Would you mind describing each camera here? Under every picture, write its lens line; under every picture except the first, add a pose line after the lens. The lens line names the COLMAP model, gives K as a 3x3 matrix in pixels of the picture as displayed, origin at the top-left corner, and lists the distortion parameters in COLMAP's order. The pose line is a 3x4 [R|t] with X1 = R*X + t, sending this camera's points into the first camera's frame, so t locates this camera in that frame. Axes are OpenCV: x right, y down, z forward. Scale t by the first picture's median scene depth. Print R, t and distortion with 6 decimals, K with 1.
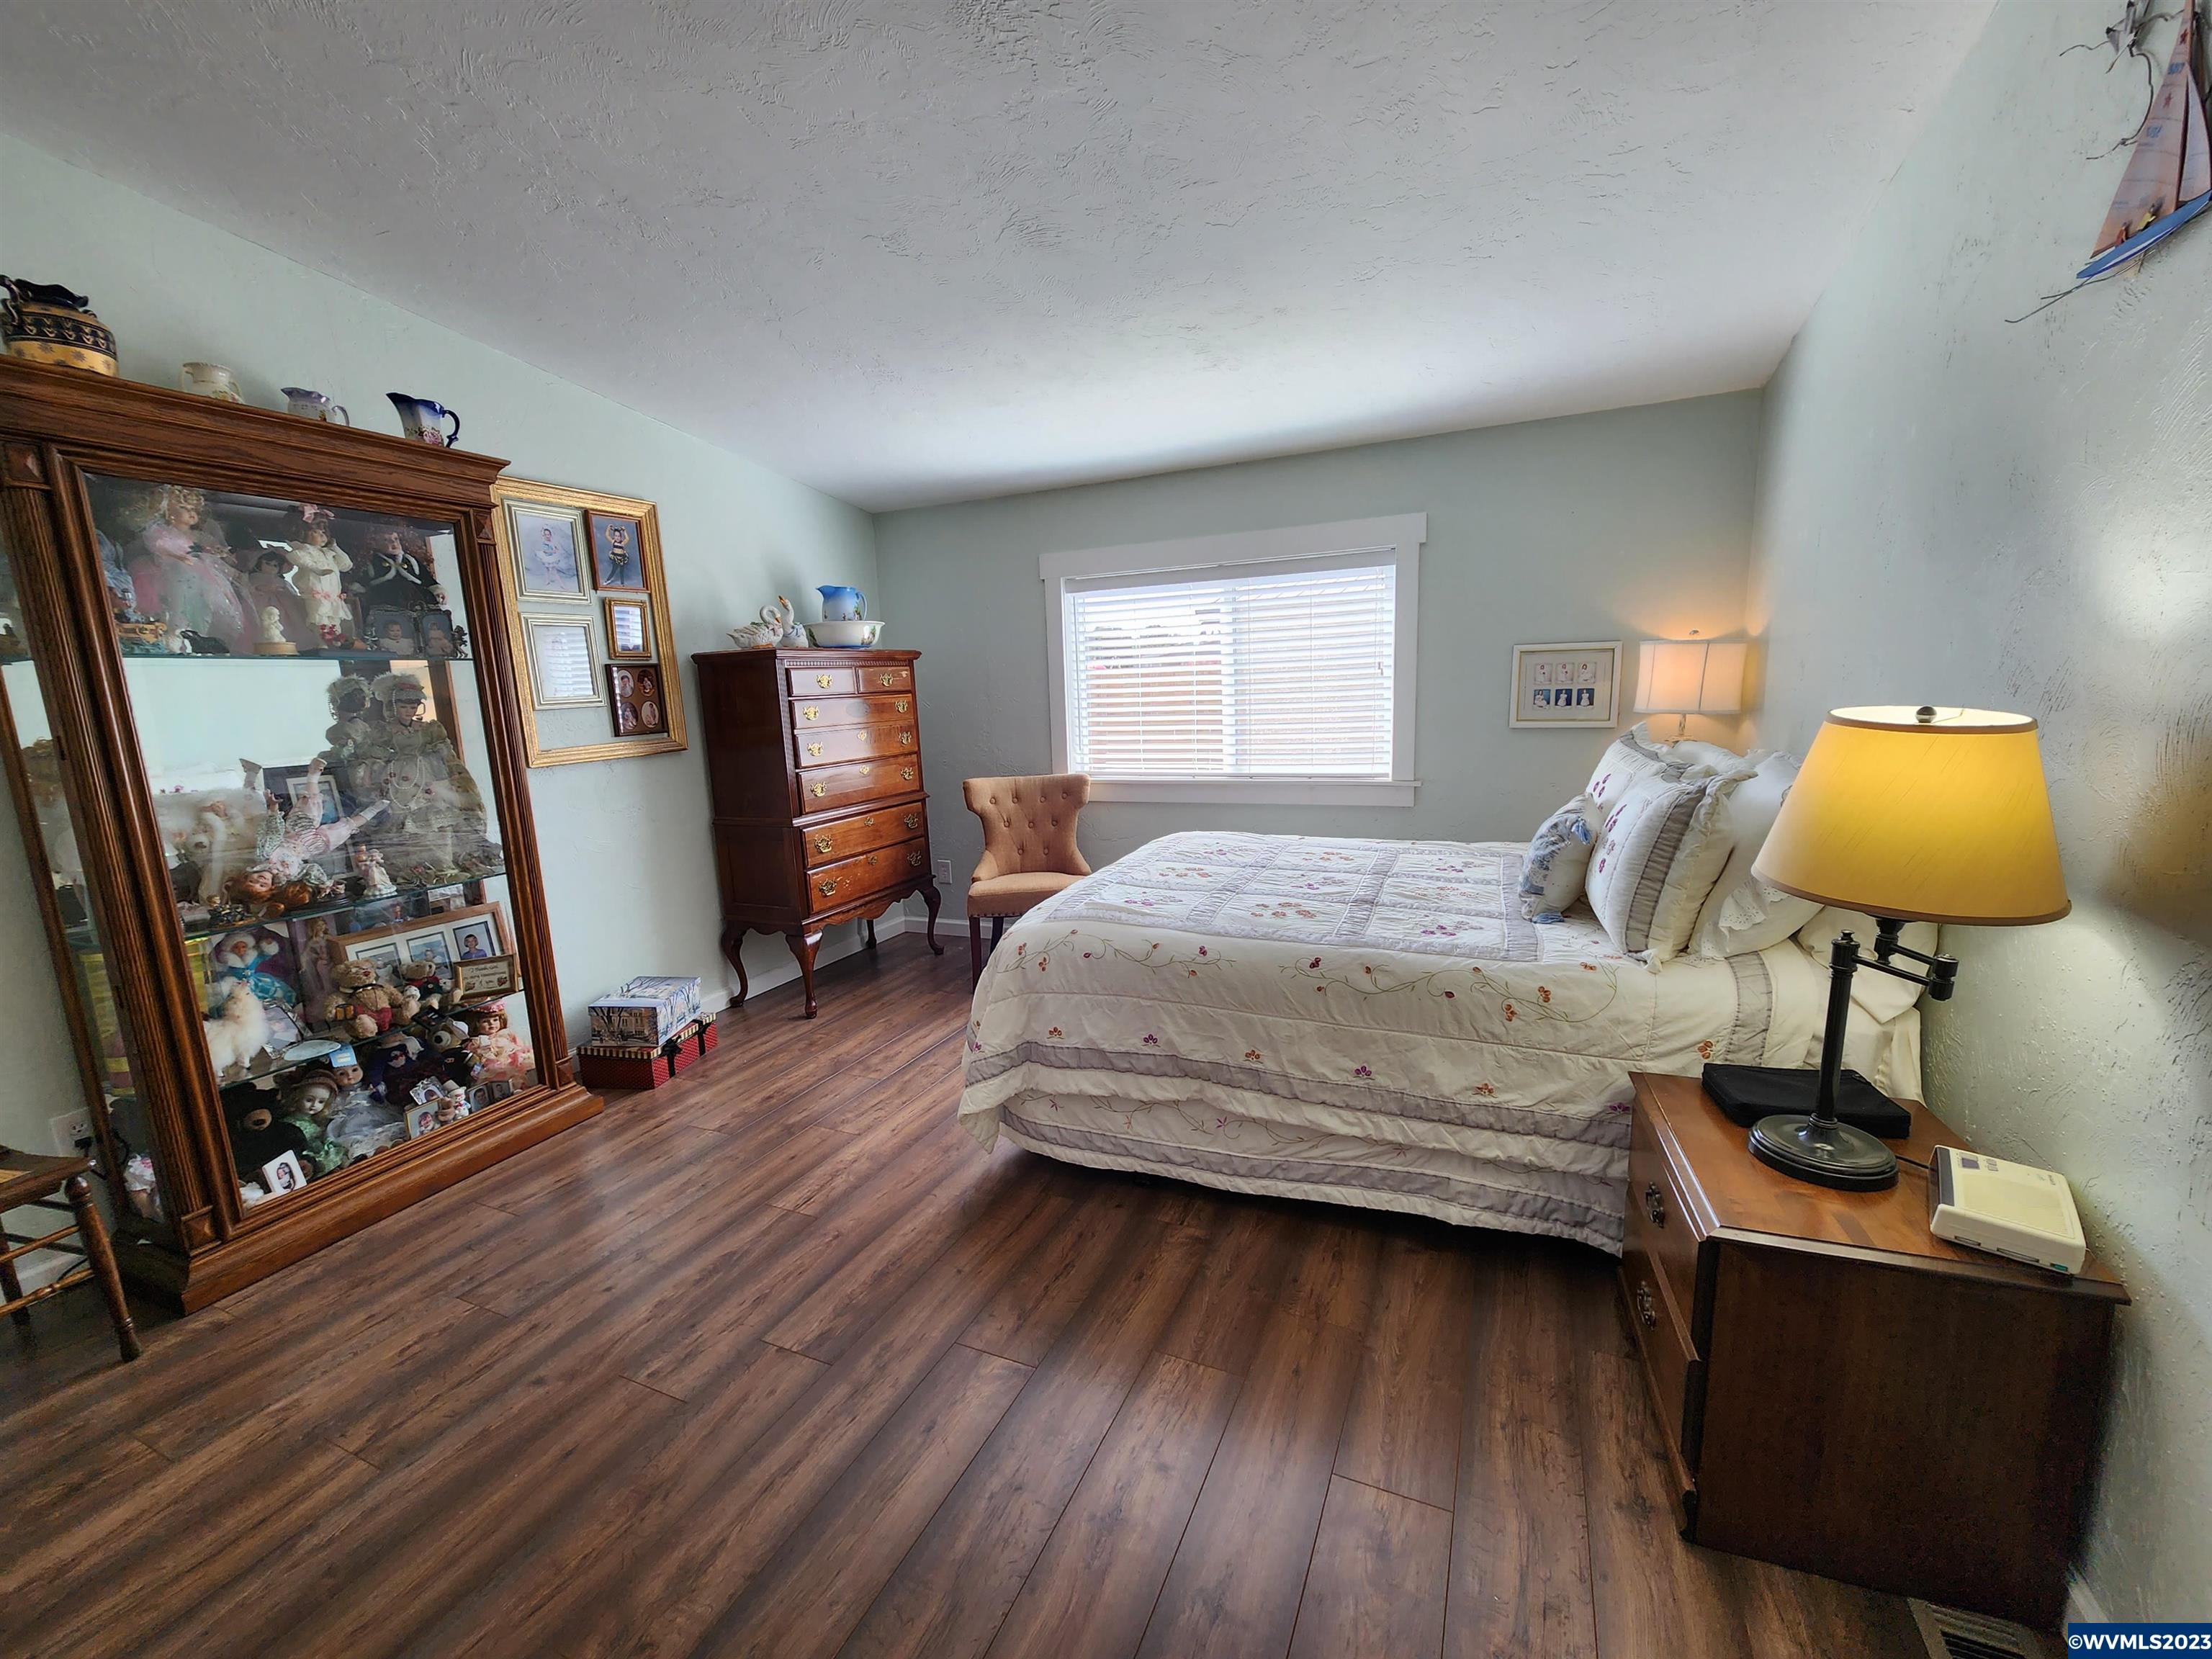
lens RADIAL K [[899.7, 0, 1110.6], [0, 899.7, 835.8], [0, 0, 1]] dist [-0.000698, -0.000269]
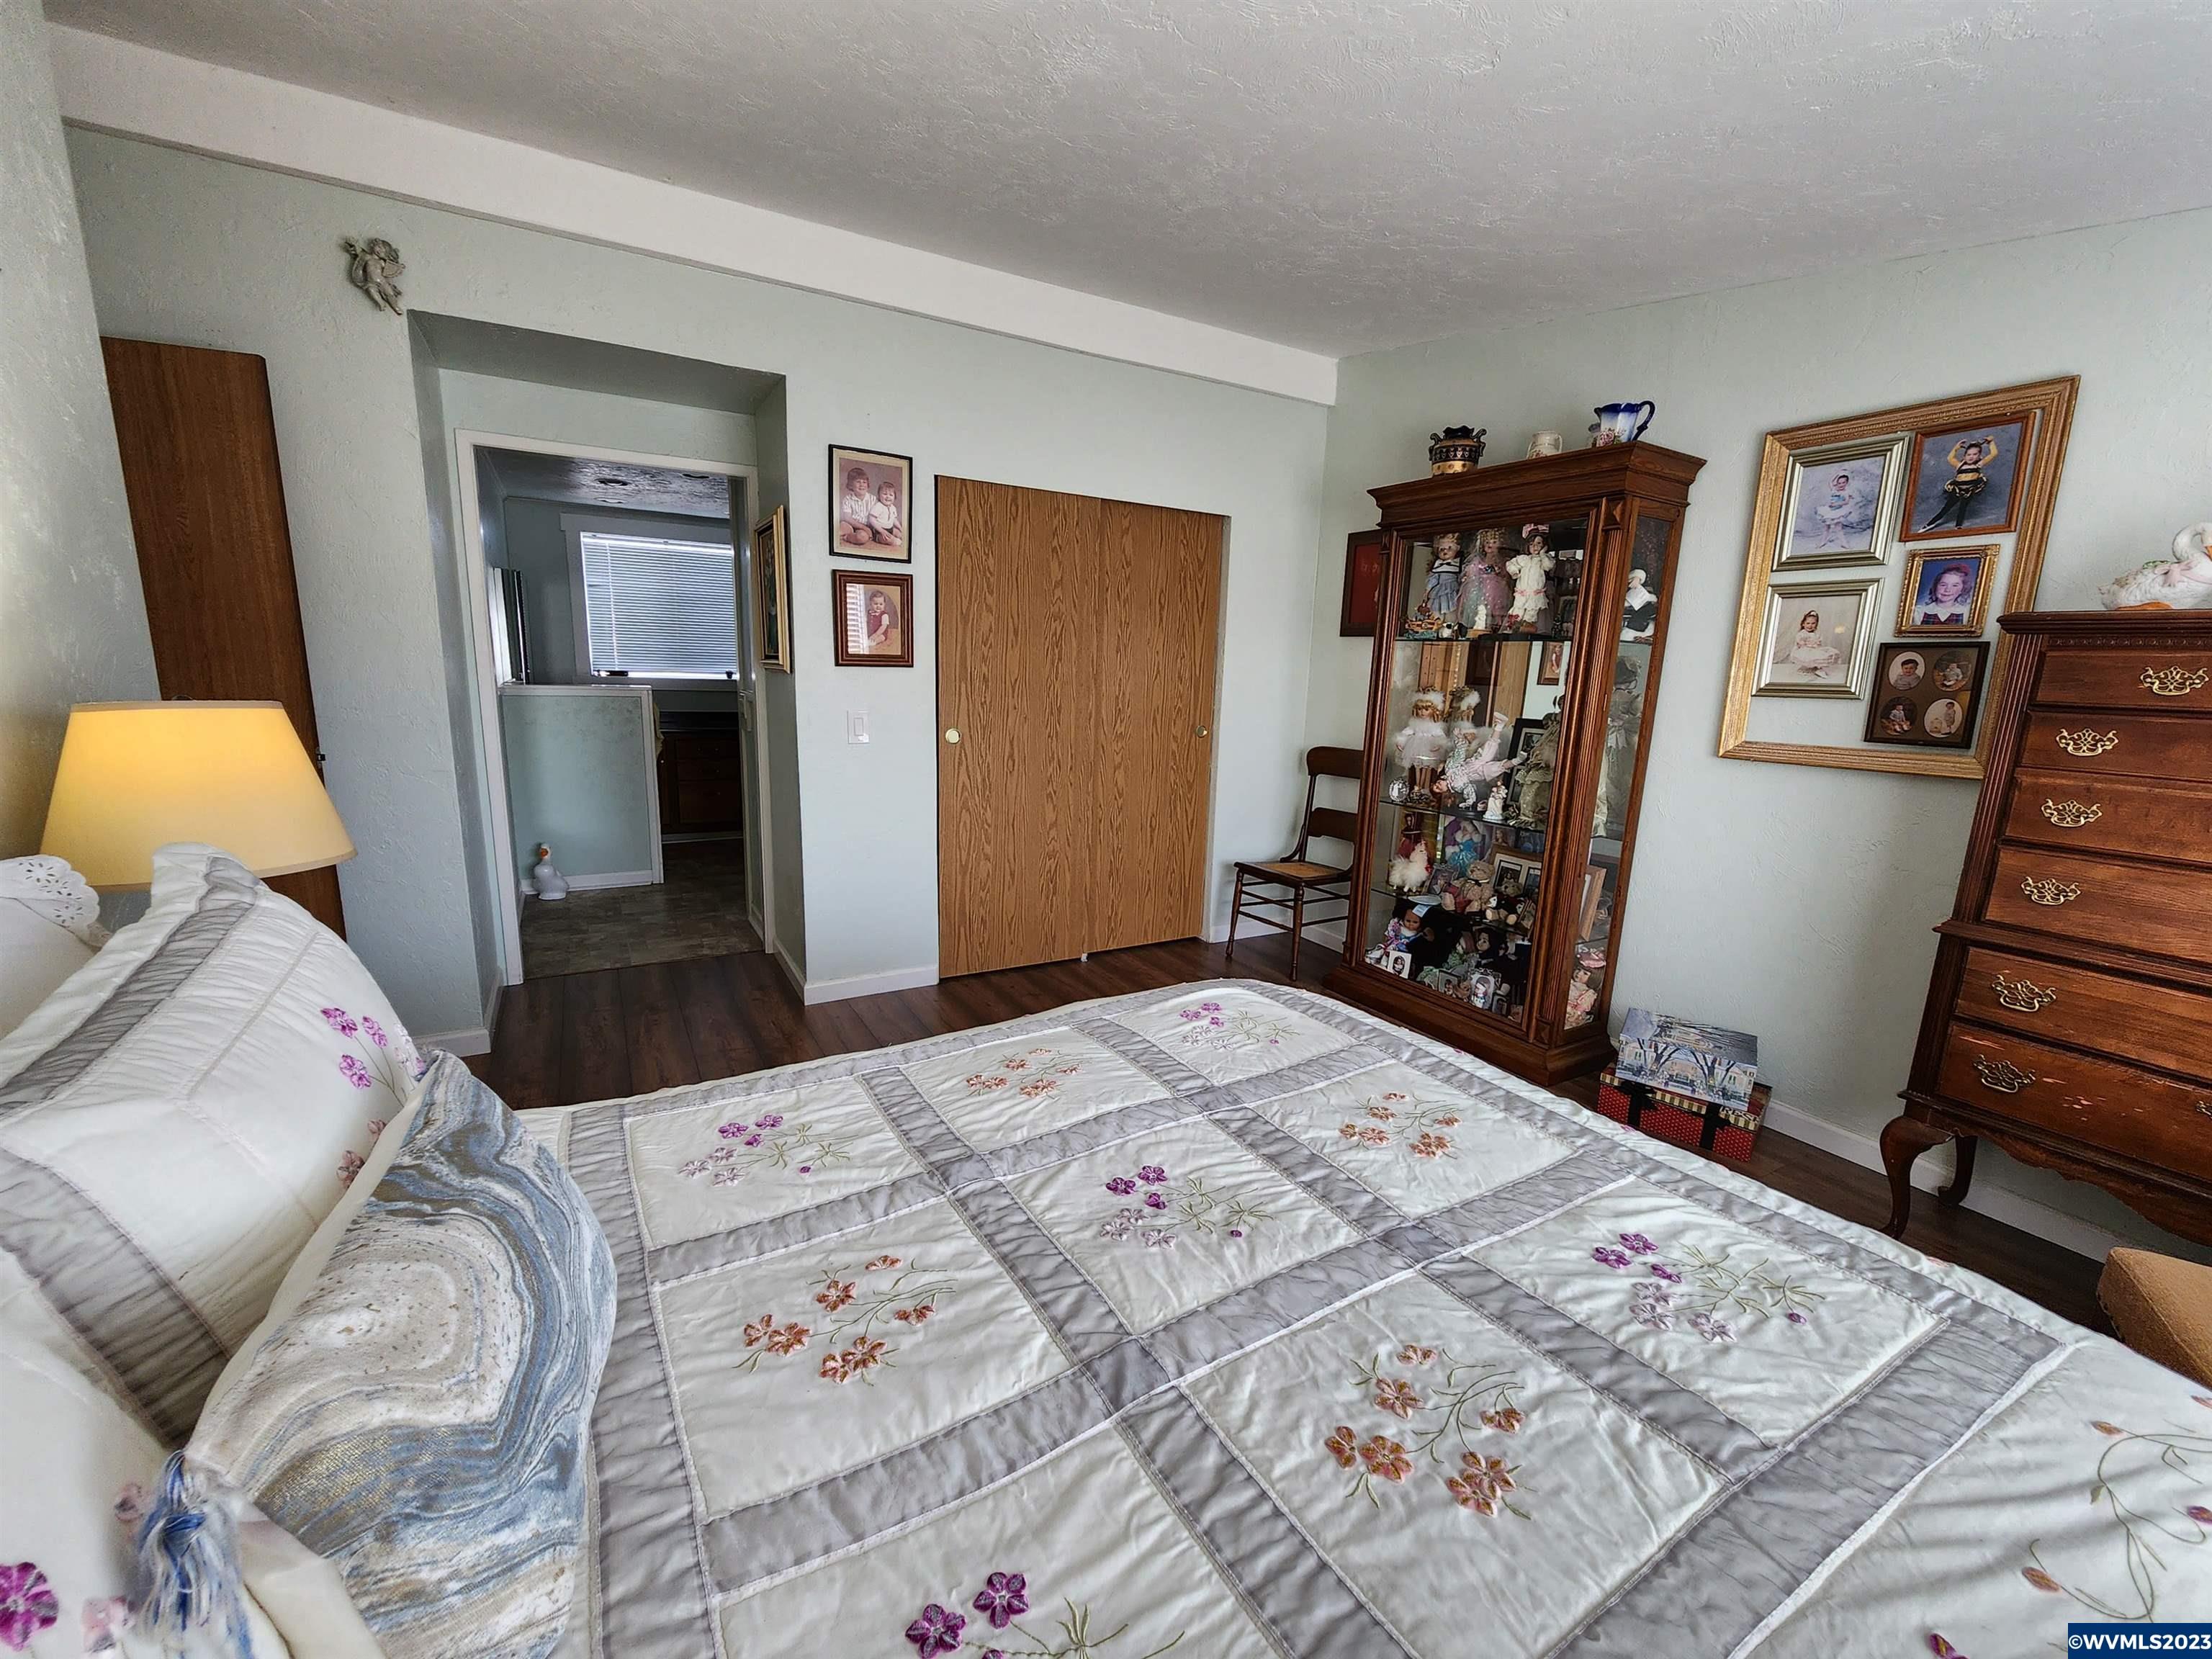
lens RADIAL K [[899.7, 0, 1110.6], [0, 899.7, 830.2], [0, 0, 1]] dist [-0.000698, -0.000269]
pose [[-0.588793, 0.143192, -0.795499, 0.464214], [-0.166128, 0.941732, 0.292475, -0.171257], [0.791027, 0.304362, -0.530697, 1.026313]]
